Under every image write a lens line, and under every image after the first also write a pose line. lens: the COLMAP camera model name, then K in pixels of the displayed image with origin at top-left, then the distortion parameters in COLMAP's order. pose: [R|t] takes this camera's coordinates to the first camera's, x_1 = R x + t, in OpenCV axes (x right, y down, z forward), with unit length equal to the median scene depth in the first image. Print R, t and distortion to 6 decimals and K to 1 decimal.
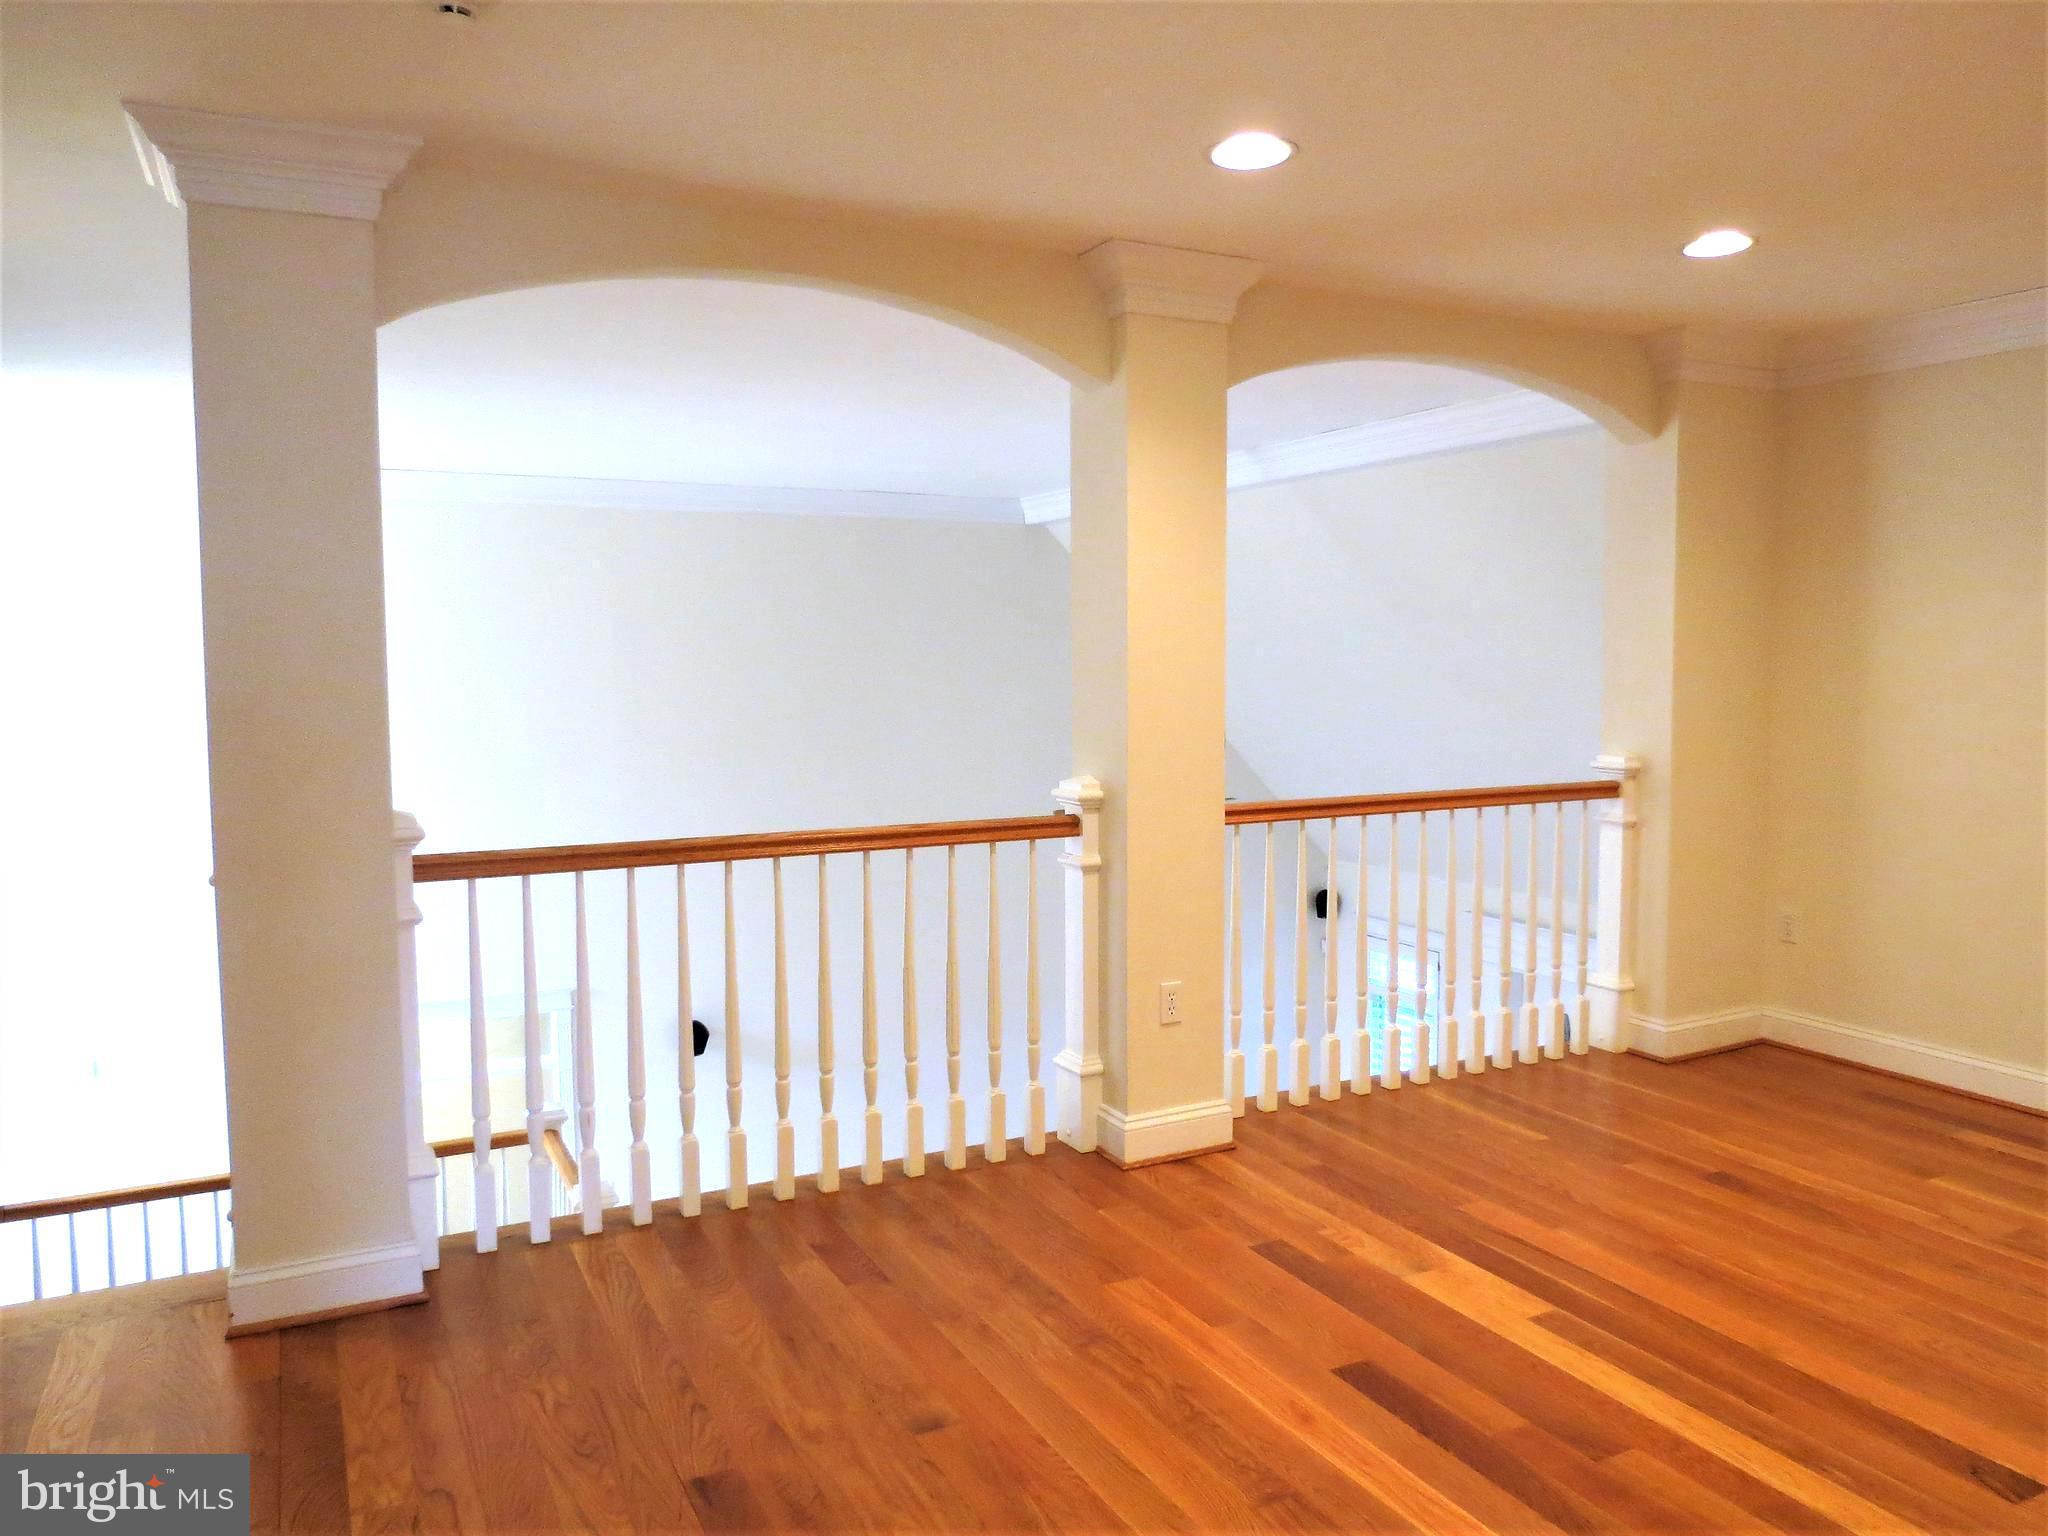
lens RADIAL K [[1491.7, 0, 1021.3], [0, 1491.7, 760.9], [0, 0, 1]] dist [-0.033994, 0.025947]
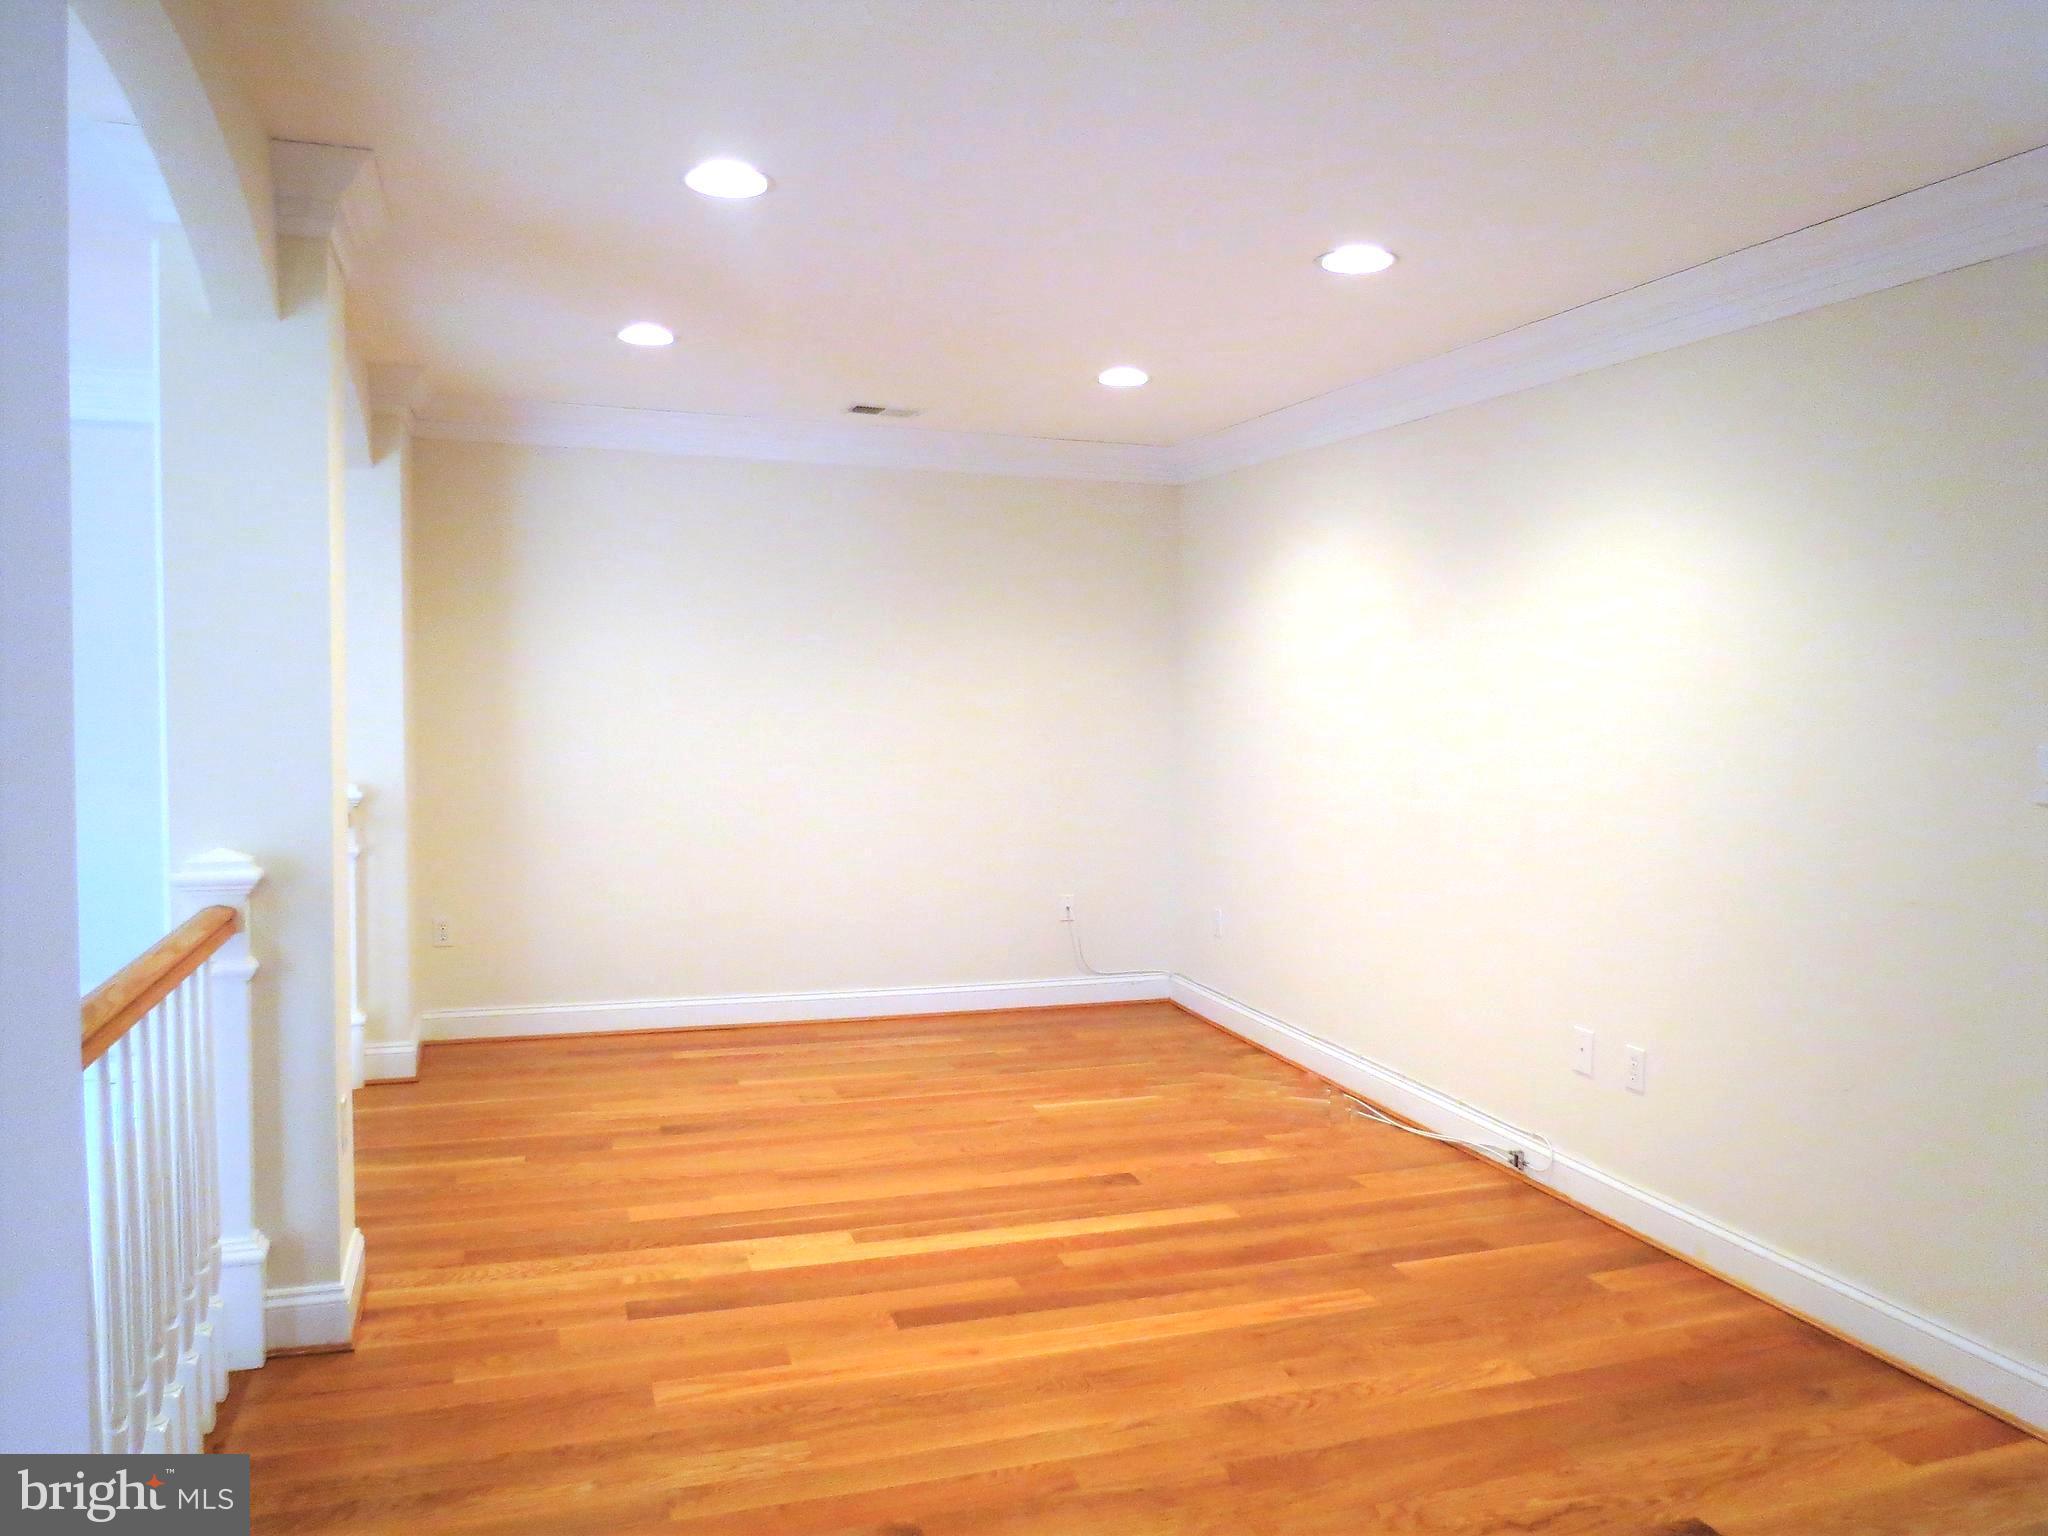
lens RADIAL K [[1442.8, 0, 1021.8], [0, 1442.8, 830.9], [0, 0, 1]] dist [-0.002096, 0.001526]
pose [[0.125887, -0.086450, 0.988271, -0.670585], [0.056066, 0.995224, 0.079916, -0.037041], [-0.990459, 0.045348, 0.130132, 0.607884]]
